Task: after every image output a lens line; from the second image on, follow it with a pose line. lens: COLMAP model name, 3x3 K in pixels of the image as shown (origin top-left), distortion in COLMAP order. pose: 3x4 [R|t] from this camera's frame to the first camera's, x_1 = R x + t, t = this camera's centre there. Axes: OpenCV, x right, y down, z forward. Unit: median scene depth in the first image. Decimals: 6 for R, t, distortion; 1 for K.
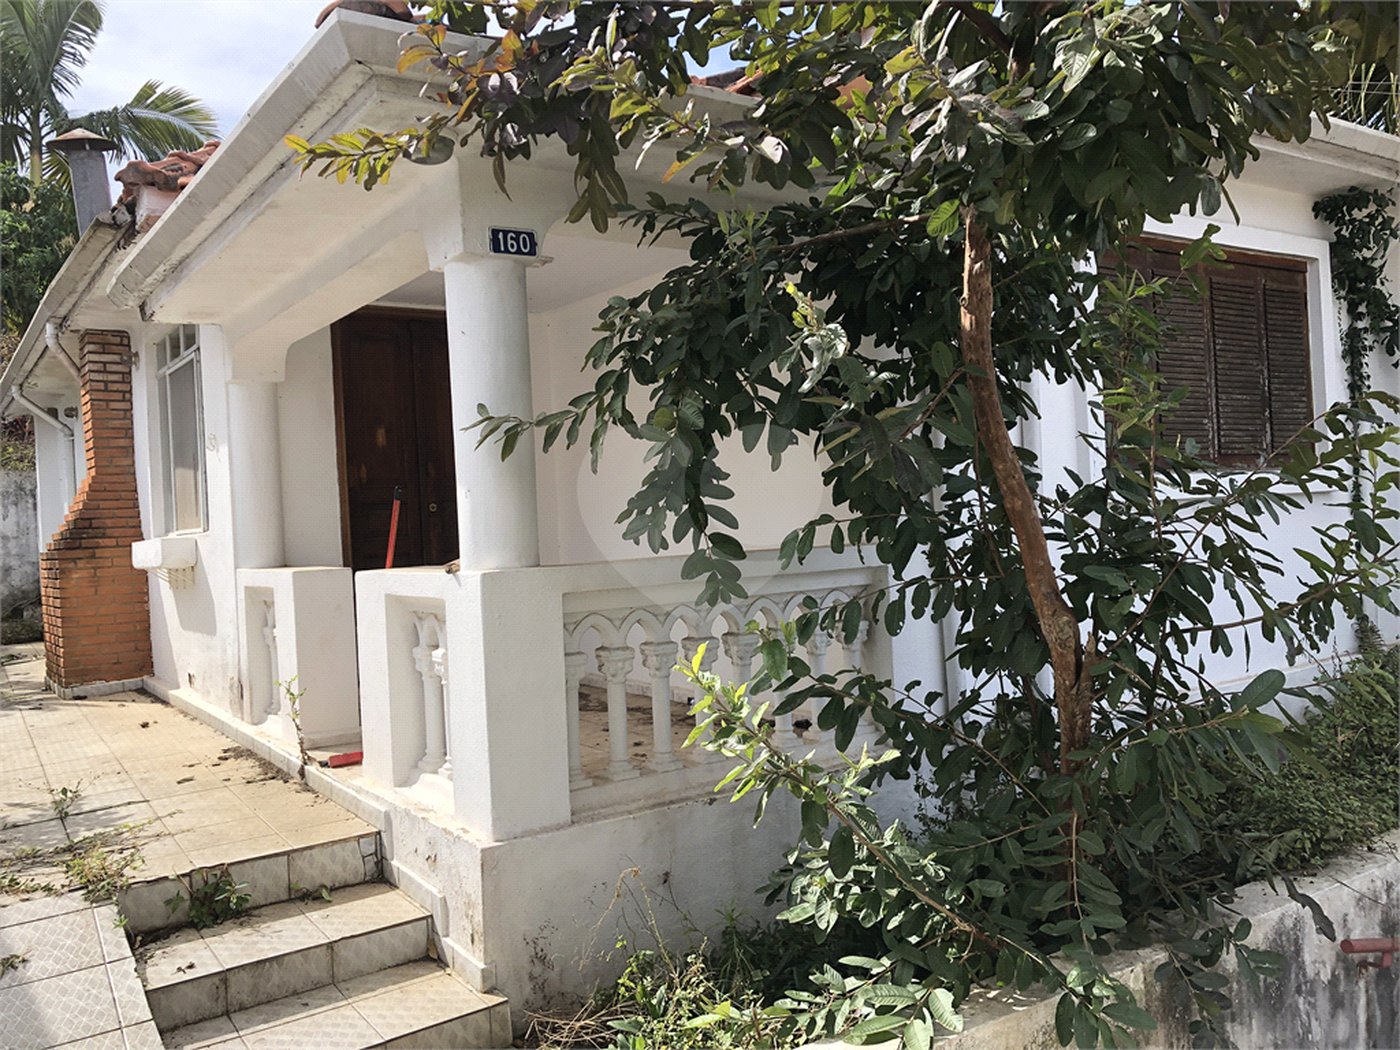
lens RADIAL K [[1124.0, 0, 683.7], [0, 1124.0, 500.8], [0, 0, 1]] dist [-0.009642, -0.002614]
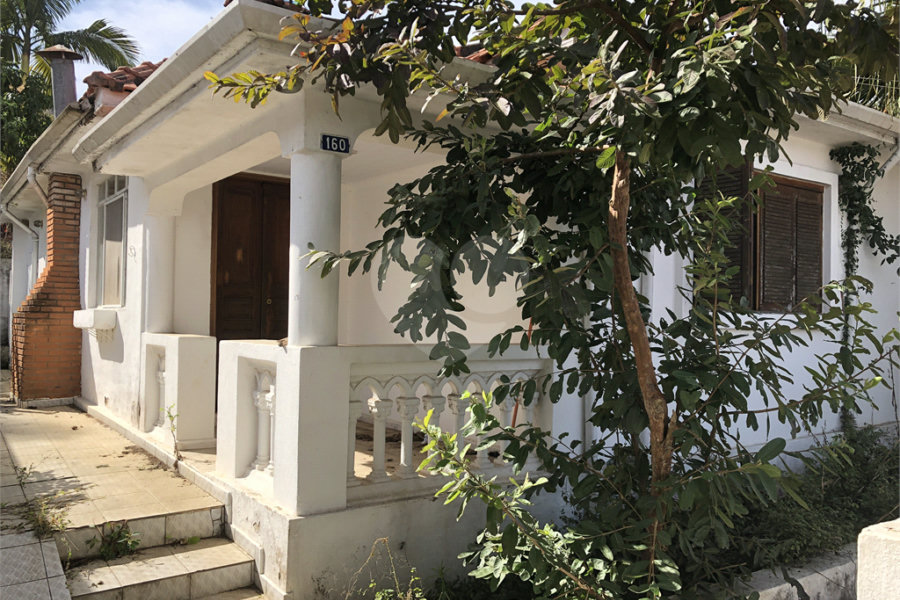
lens RADIAL K [[720.6, 0, 442.0], [0, 720.6, 296.0], [0, 0, 1]] dist [-0.023063, 0.021111]
pose [[0.997395, 0.068139, 0.023684, -0.009704], [-0.067779, 0.997577, -0.015669, -0.005265], [-0.024694, 0.014023, 0.999597, -0.027073]]
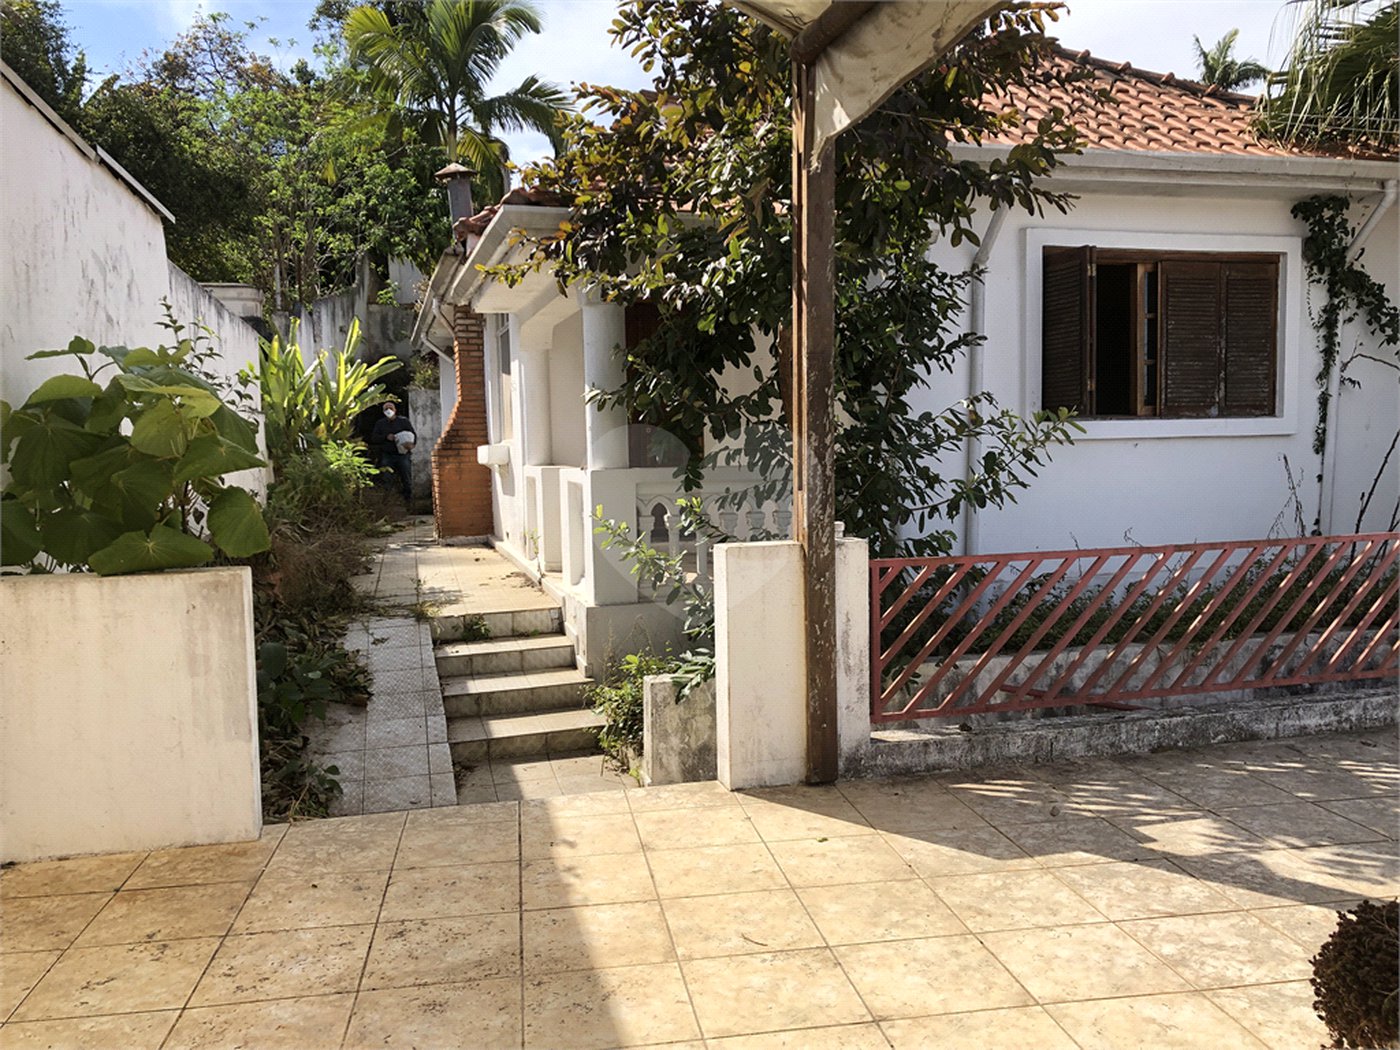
lens RADIAL K [[1124.0, 0, 696.7], [0, 1124.0, 510.6], [0, 0, 1]] dist [-0.009642, -0.002614]
pose [[0.946283, 0.048594, -0.319667, 0.584158], [-0.021203, 0.995840, 0.088616, -0.036622], [0.322644, -0.077078, 0.943377, -0.738036]]
